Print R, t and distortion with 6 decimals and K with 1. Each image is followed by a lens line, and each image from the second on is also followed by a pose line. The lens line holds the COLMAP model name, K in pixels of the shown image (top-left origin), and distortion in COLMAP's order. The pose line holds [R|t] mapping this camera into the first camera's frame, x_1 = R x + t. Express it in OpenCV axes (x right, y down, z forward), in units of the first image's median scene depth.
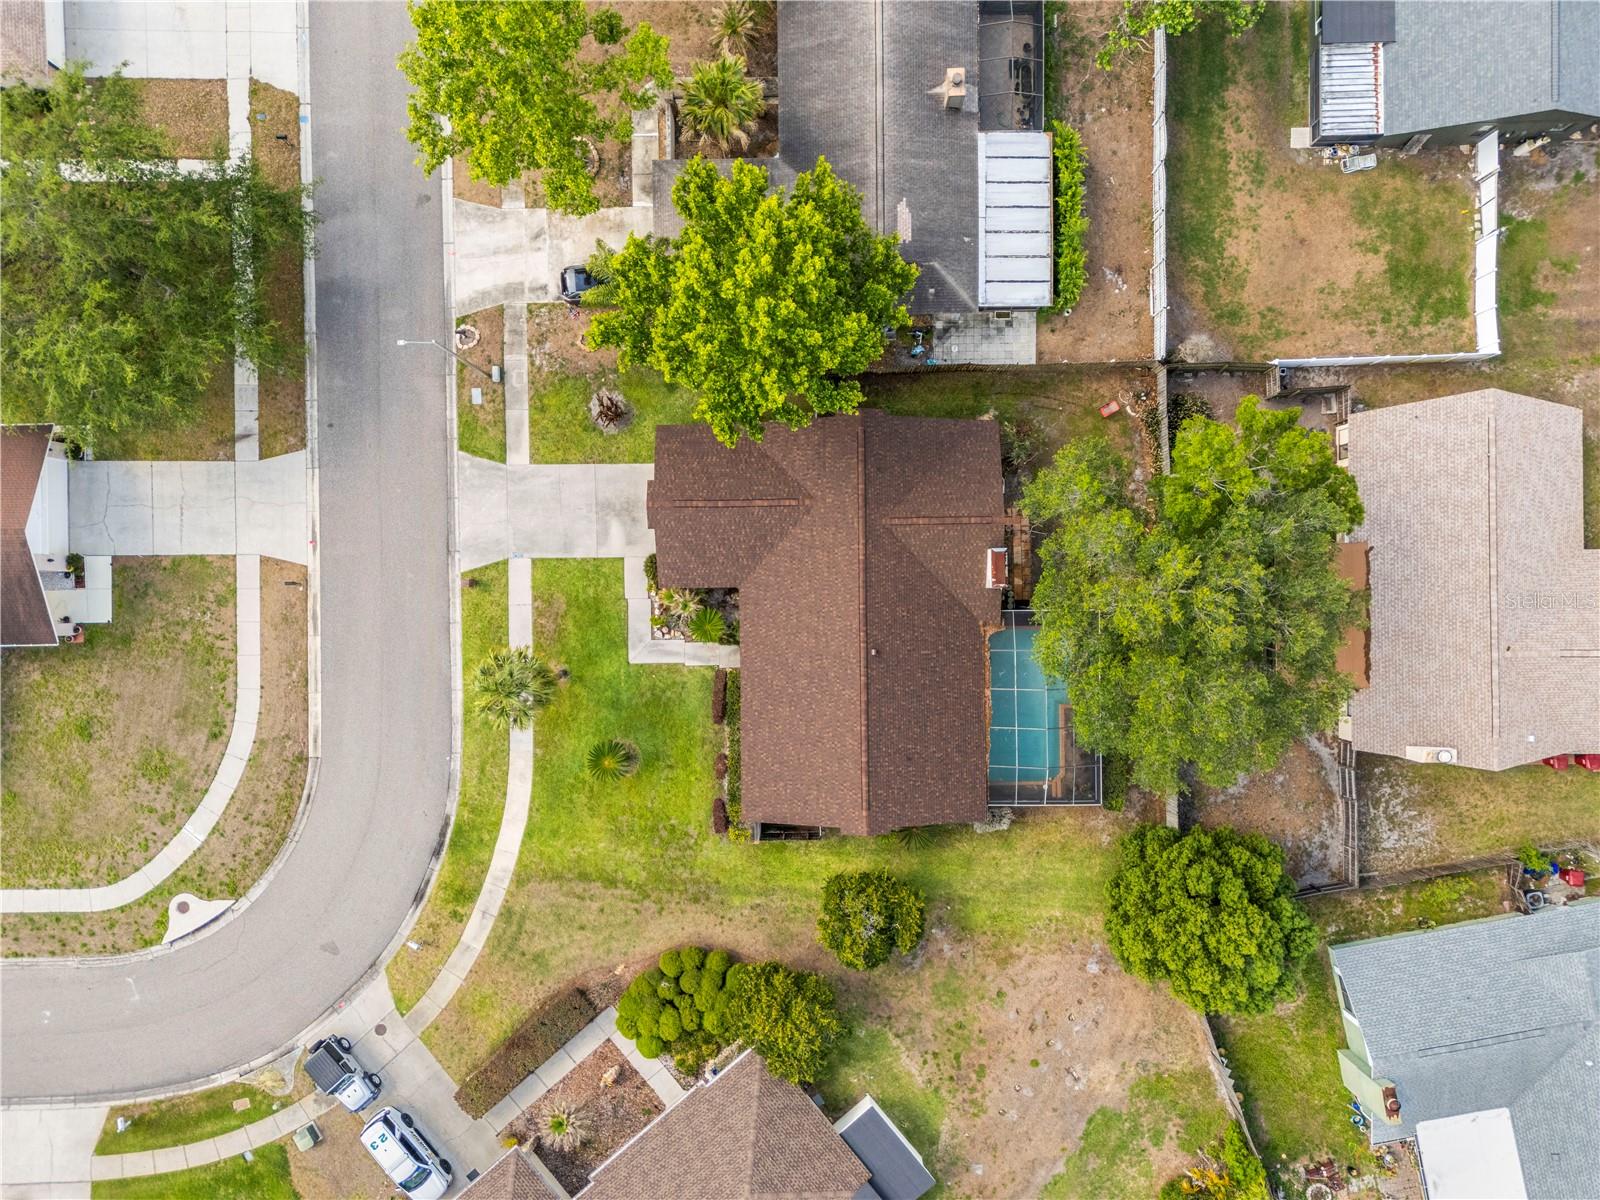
lens RADIAL K [[1175.1, 0, 800.0], [0, 1175.1, 600.0], [0, 0, 1]] dist [0.069939, -0.054107]
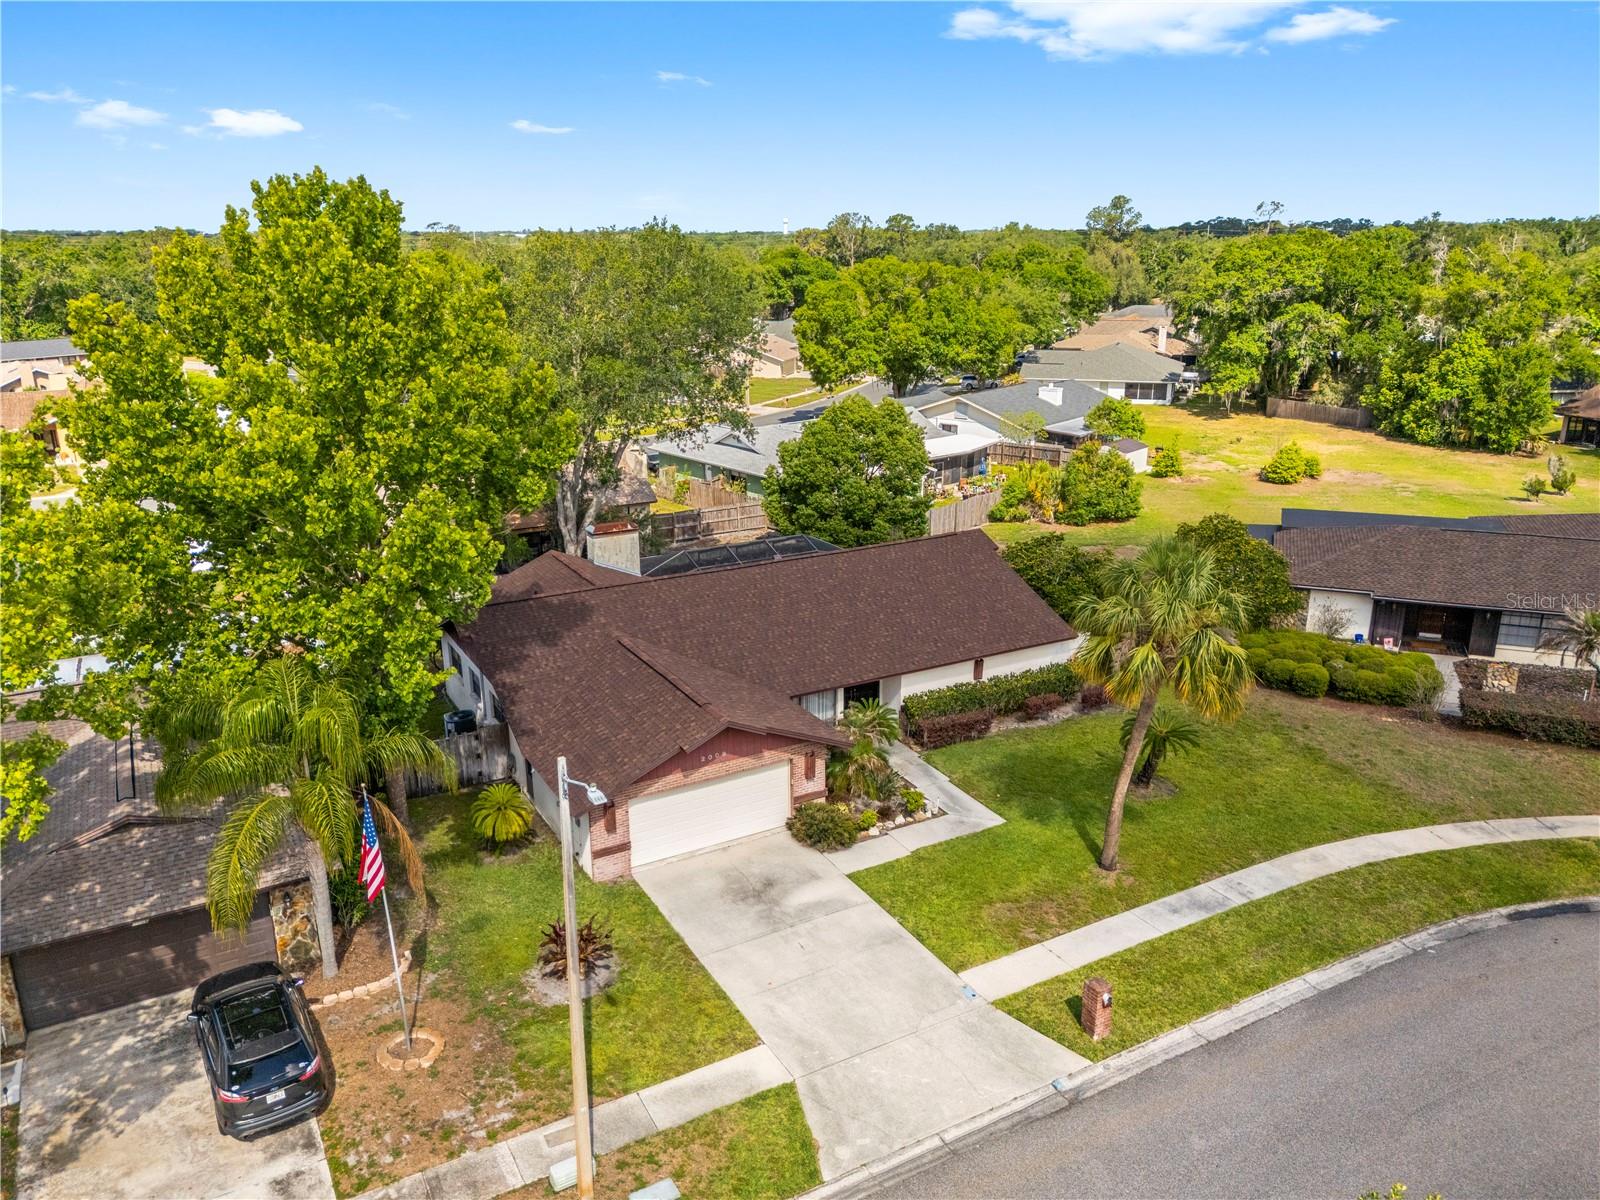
lens RADIAL K [[1175.1, 0, 800.0], [0, 1175.1, 600.0], [0, 0, 1]] dist [0.069939, -0.054107]
pose [[-0.479214, -0.241166, 0.843915, -0.540099], [0.877491, -0.152560, 0.454682, -0.265401], [0.019094, 0.958418, 0.284730, 0.748353]]
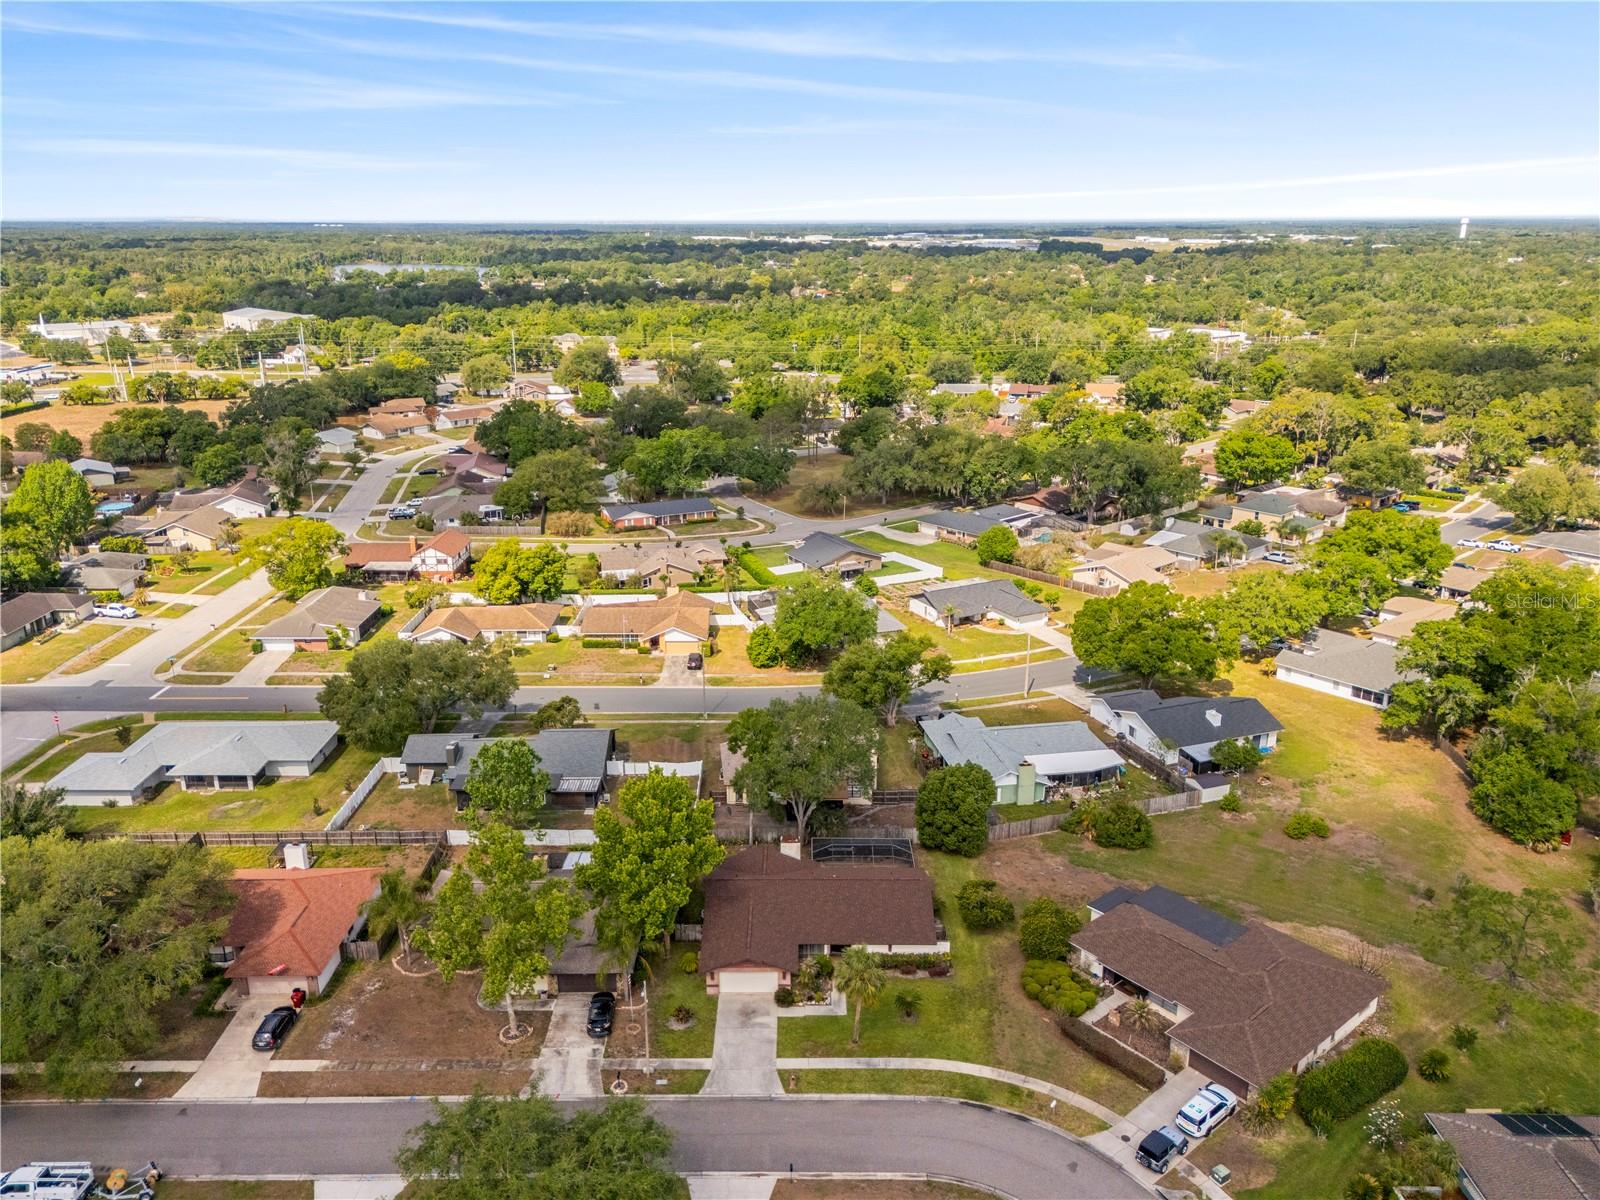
lens RADIAL K [[1175.1, 0, 800.0], [0, 1175.1, 600.0], [0, 0, 1]] dist [0.069939, -0.054107]
pose [[0.009997, -0.287240, 0.957807, -1.483799], [0.999930, -0.003236, -0.011407, 0.012449], [0.006376, 0.957853, 0.287187, 0.034819]]
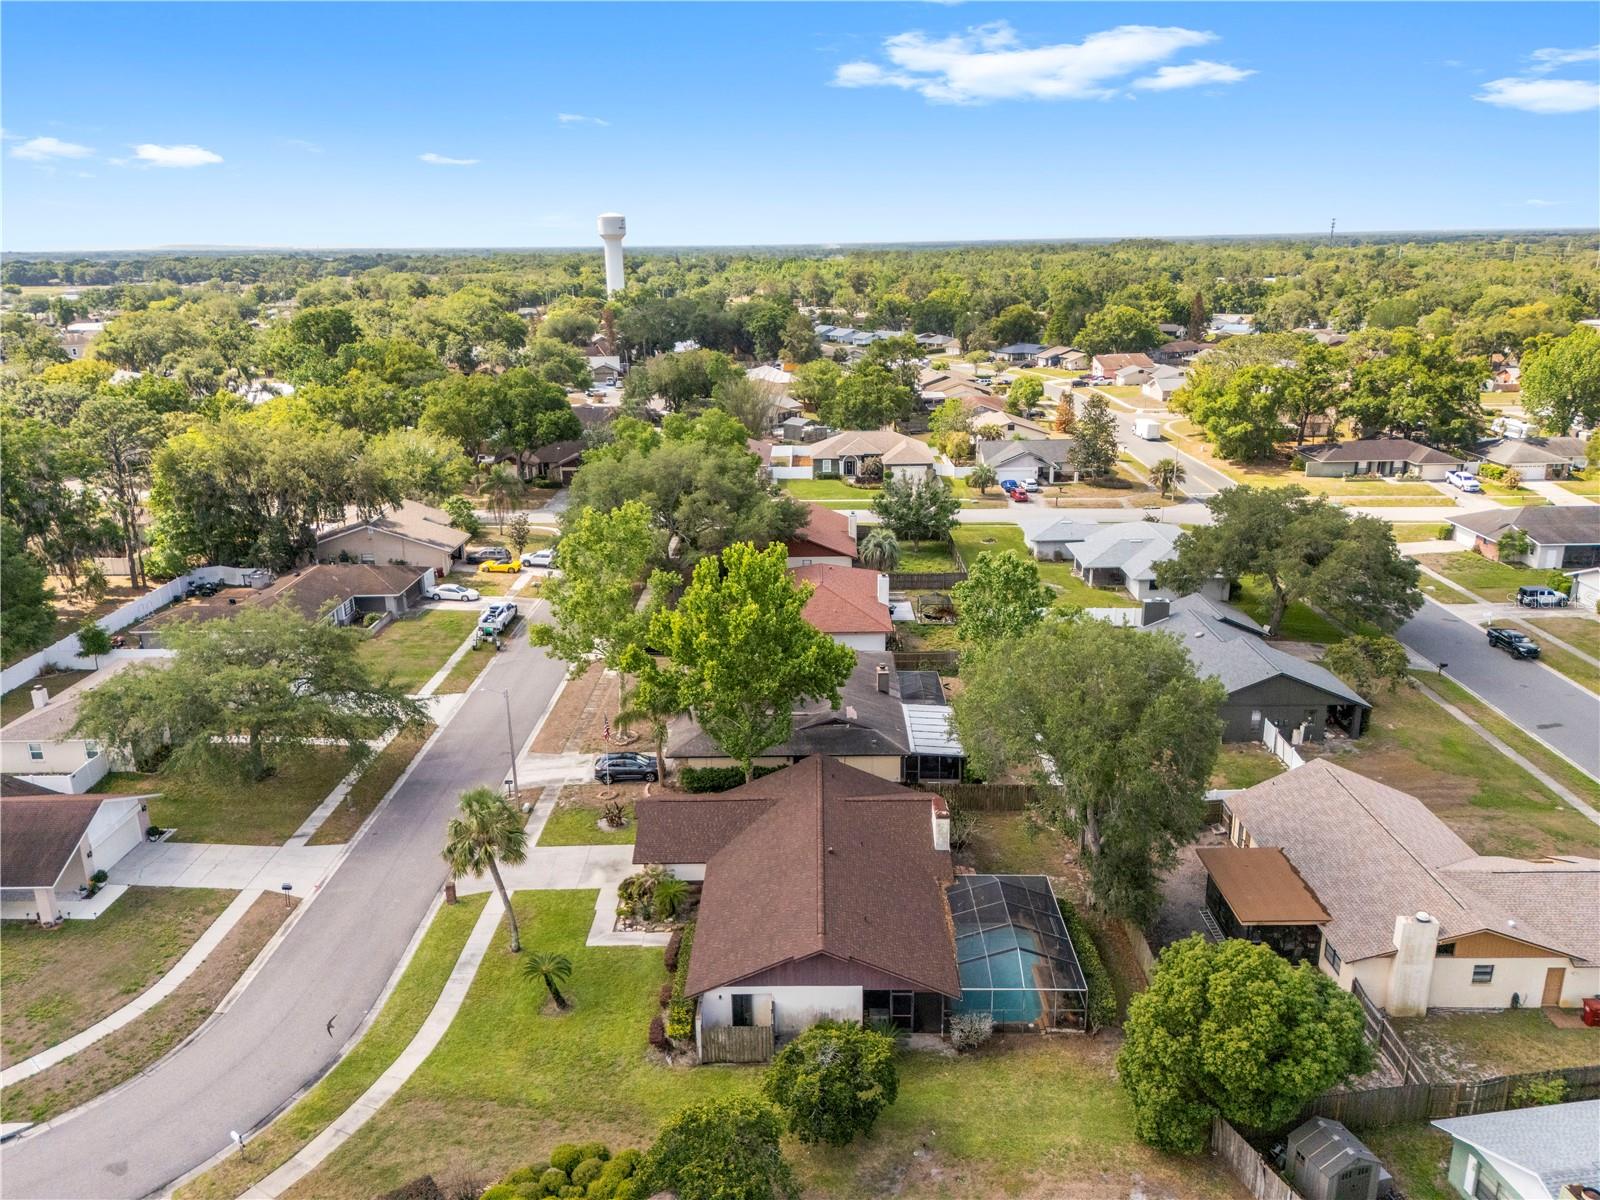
lens RADIAL K [[1175.1, 0, 800.0], [0, 1175.1, 600.0], [0, 0, 1]] dist [0.069939, -0.054107]
pose [[0.999738, 0.006153, -0.022047, 0.053546], [-0.022885, 0.286045, -0.957943, 0.920980], [0.000412, 0.958197, 0.286110, 0.443309]]
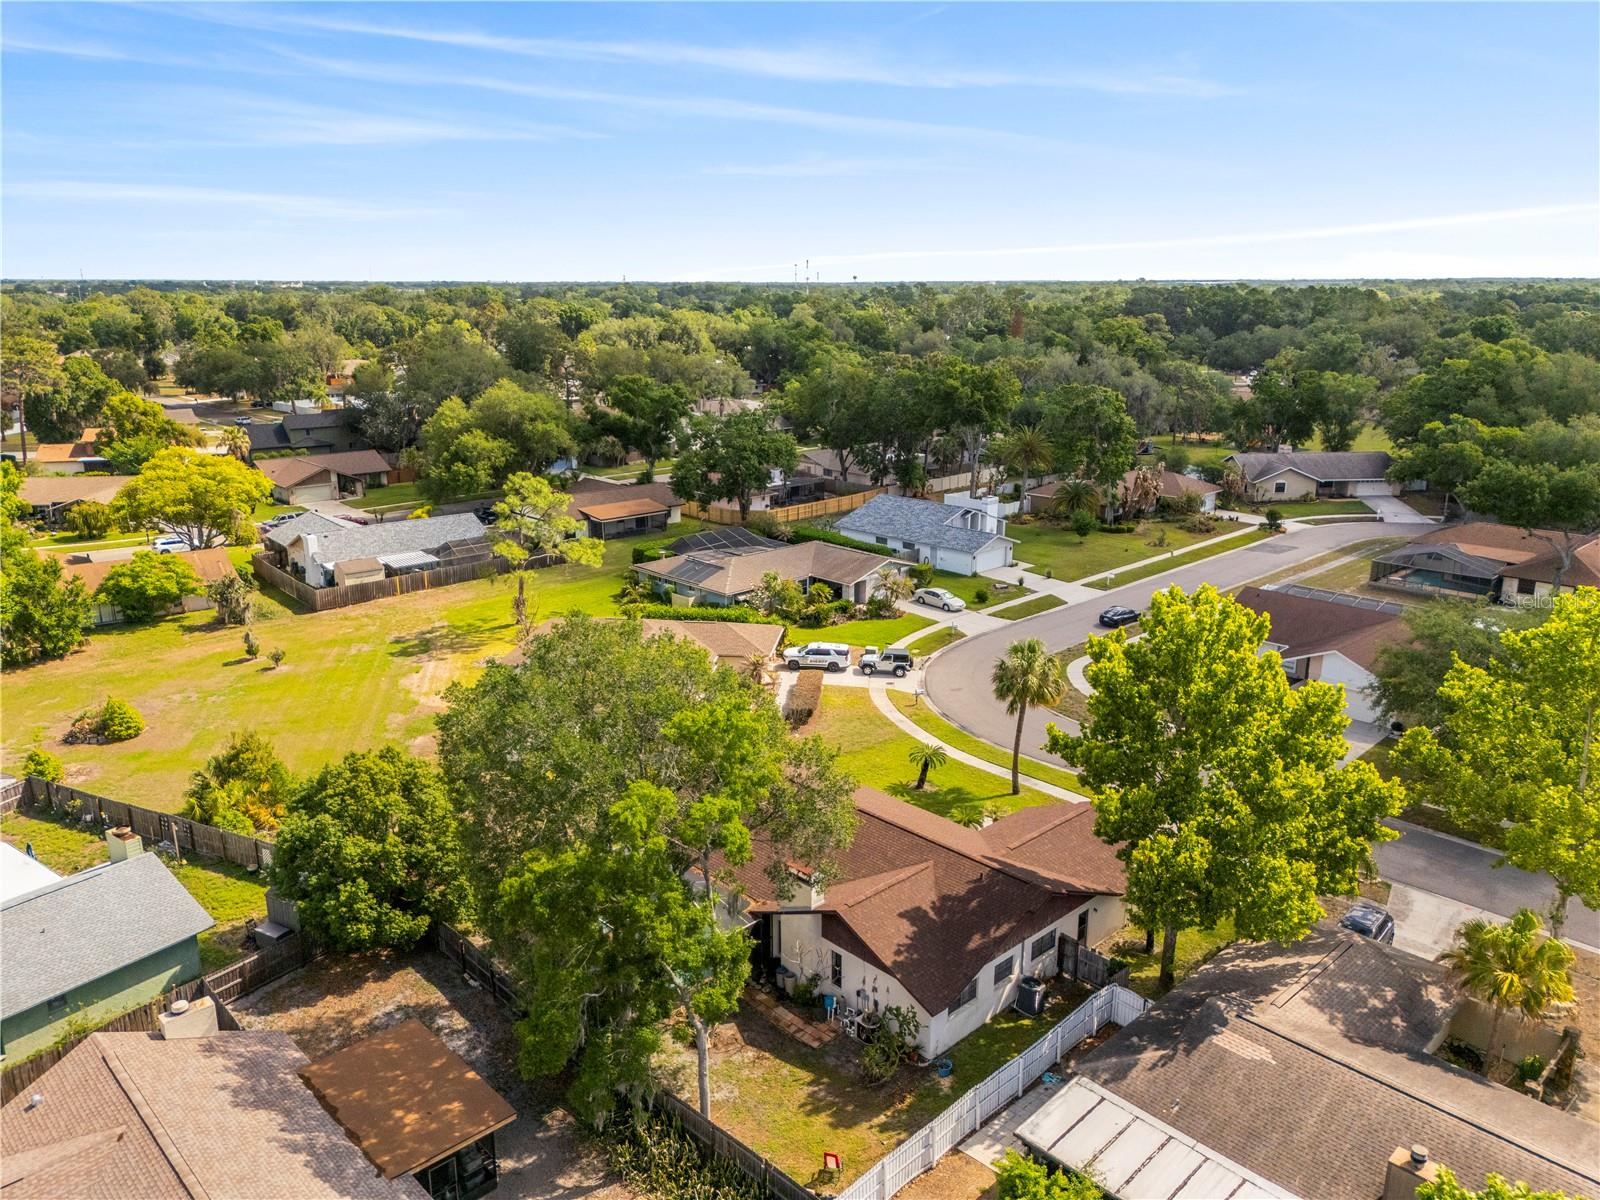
lens RADIAL K [[1174.1, 0, 800.0], [0, 1174.1, 600.0], [0, 0, 1]] dist [0.103469, -0.116383]
pose [[-0.730836, 0.192758, -0.654769, 0.642329], [-0.682504, -0.194924, 0.704409, -0.549038], [0.008150, 0.961691, 0.274016, 0.522279]]
